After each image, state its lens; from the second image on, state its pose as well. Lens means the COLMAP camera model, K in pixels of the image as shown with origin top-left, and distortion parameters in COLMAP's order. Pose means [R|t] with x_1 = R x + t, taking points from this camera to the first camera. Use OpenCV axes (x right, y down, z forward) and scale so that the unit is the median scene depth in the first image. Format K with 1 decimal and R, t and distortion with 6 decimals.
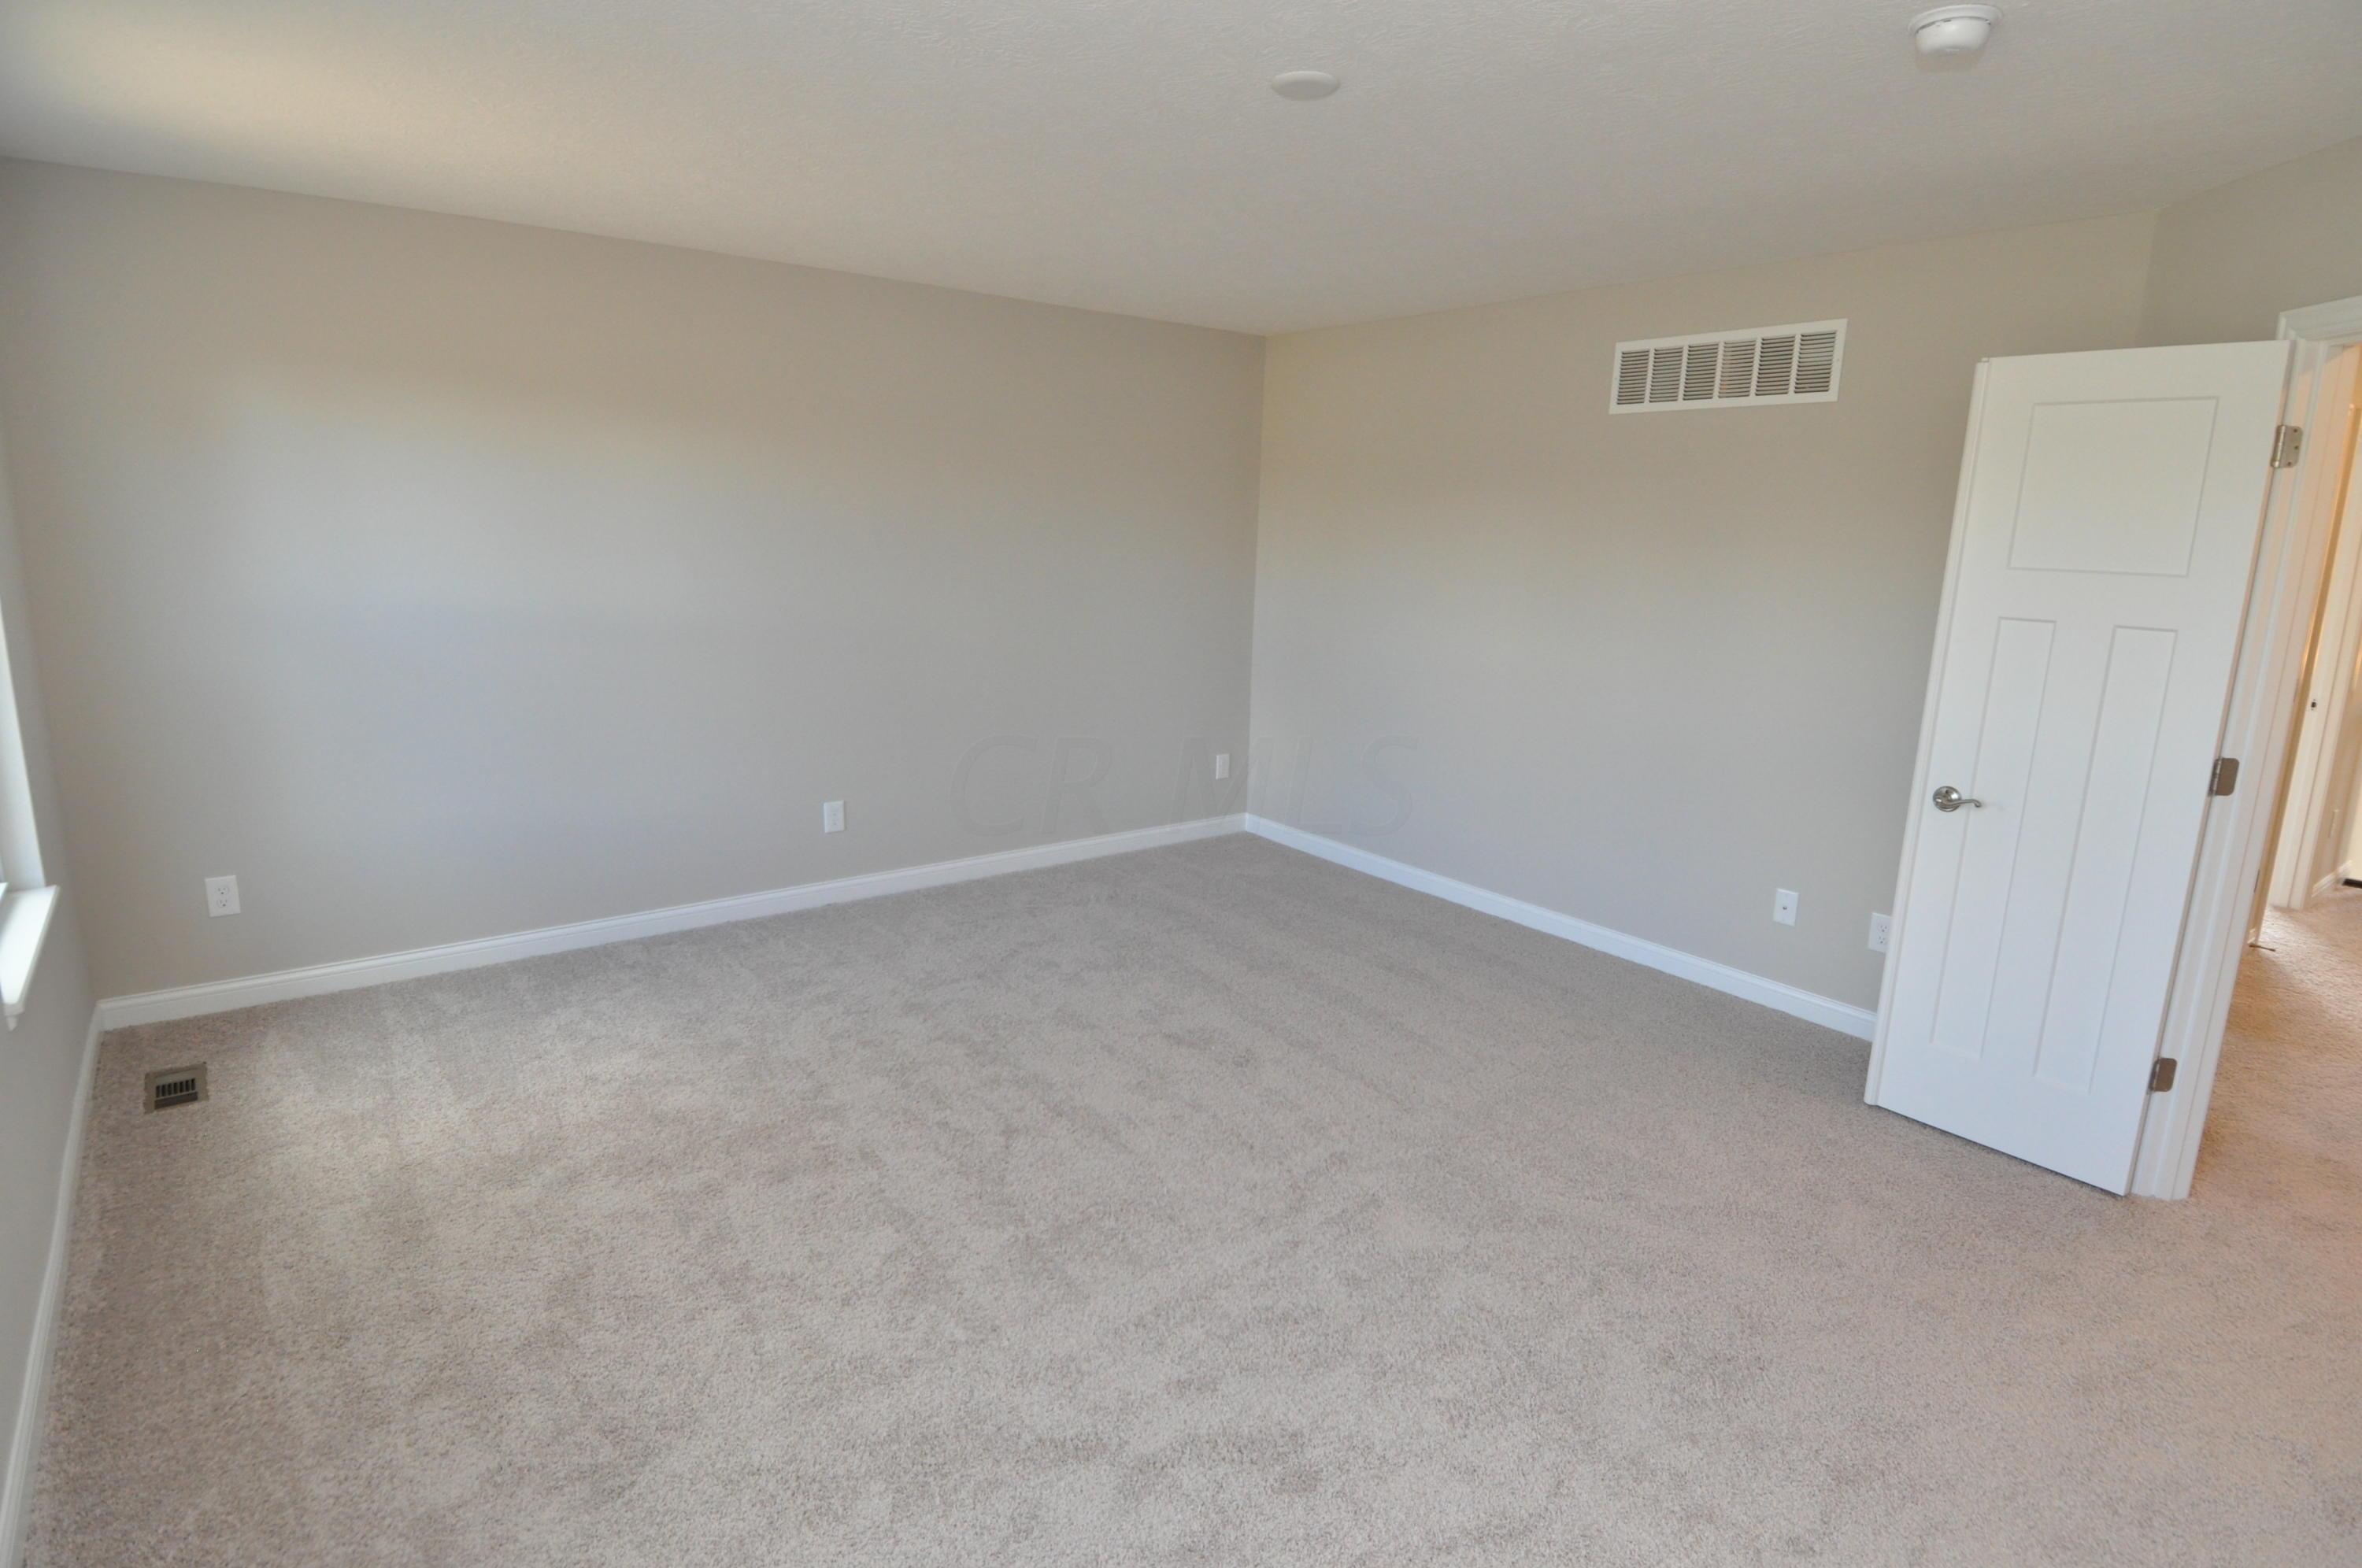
lens RADIAL K [[1223.6, 0, 1174.4], [0, 1223.6, 777.3], [0, 0, 1]] dist [0.042332, -0.045620]
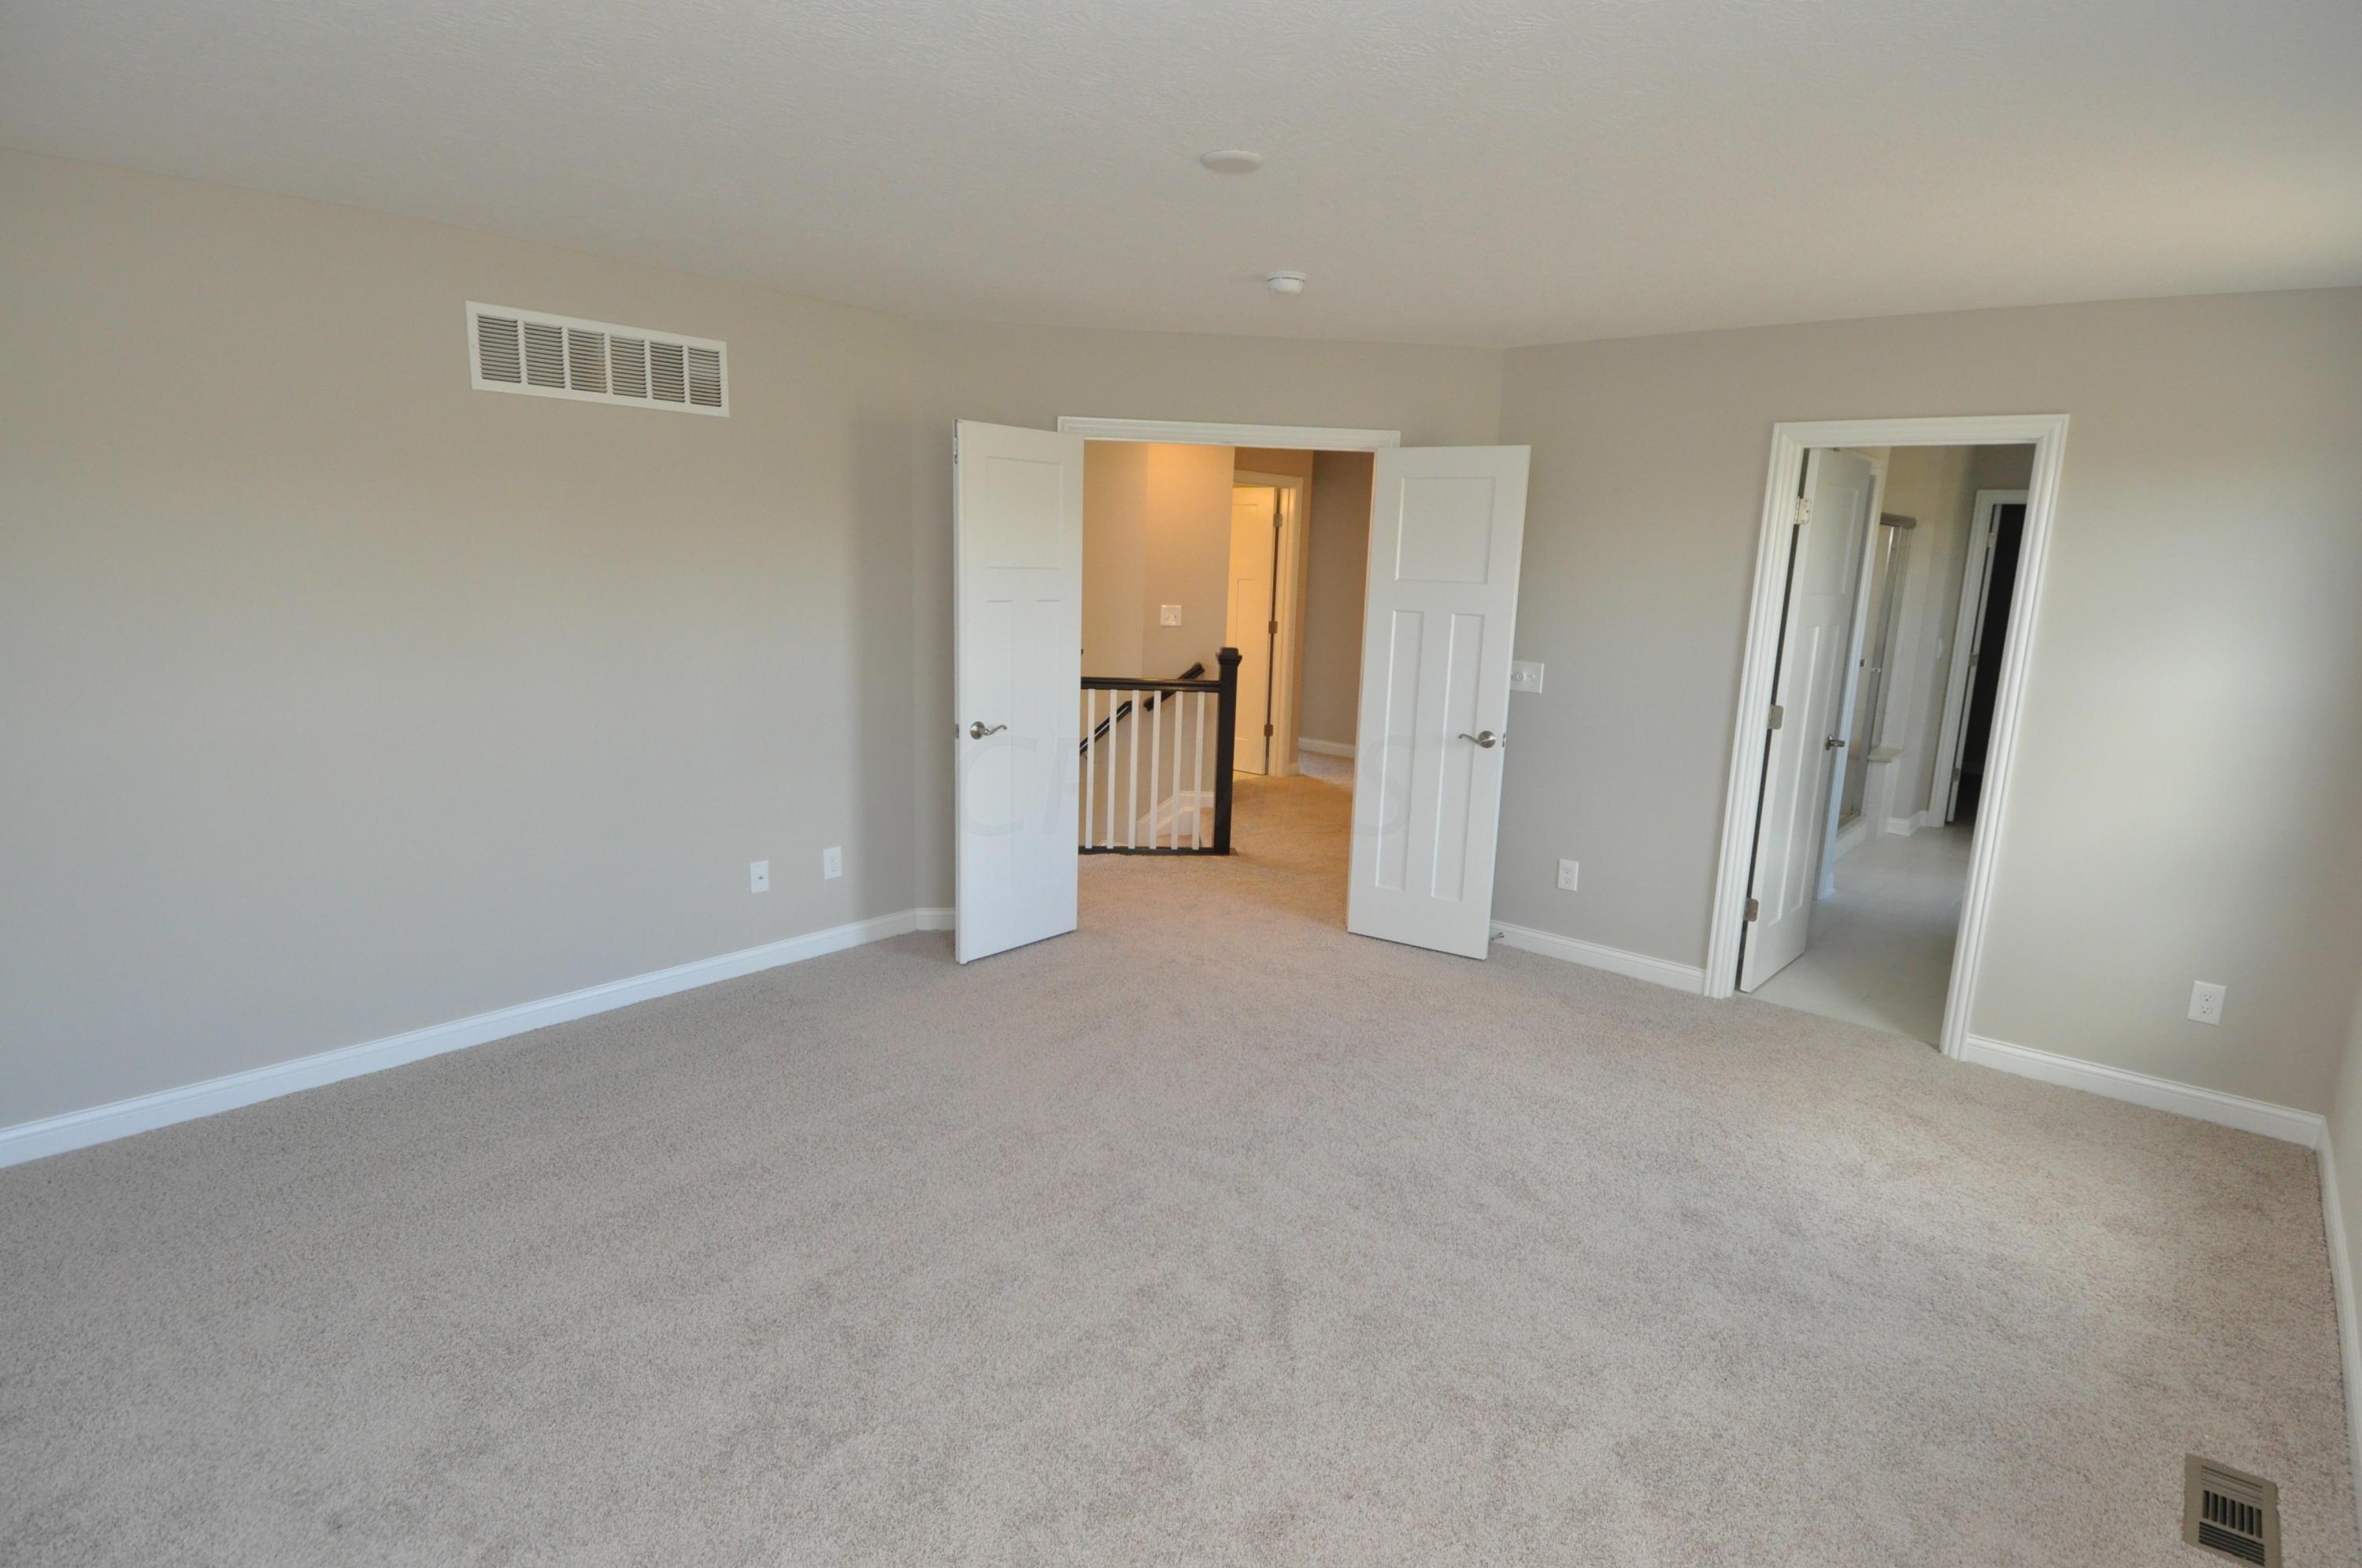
lens RADIAL K [[1223.6, 0, 1196.4], [0, 1223.6, 789.9], [0, 0, 1]] dist [0.042332, -0.045620]
pose [[-0.208101, -0.219176, 0.953234, -0.640119], [0.167775, 0.952127, 0.255549, -0.191889], [-0.963611, 0.213109, -0.161366, 0.814395]]
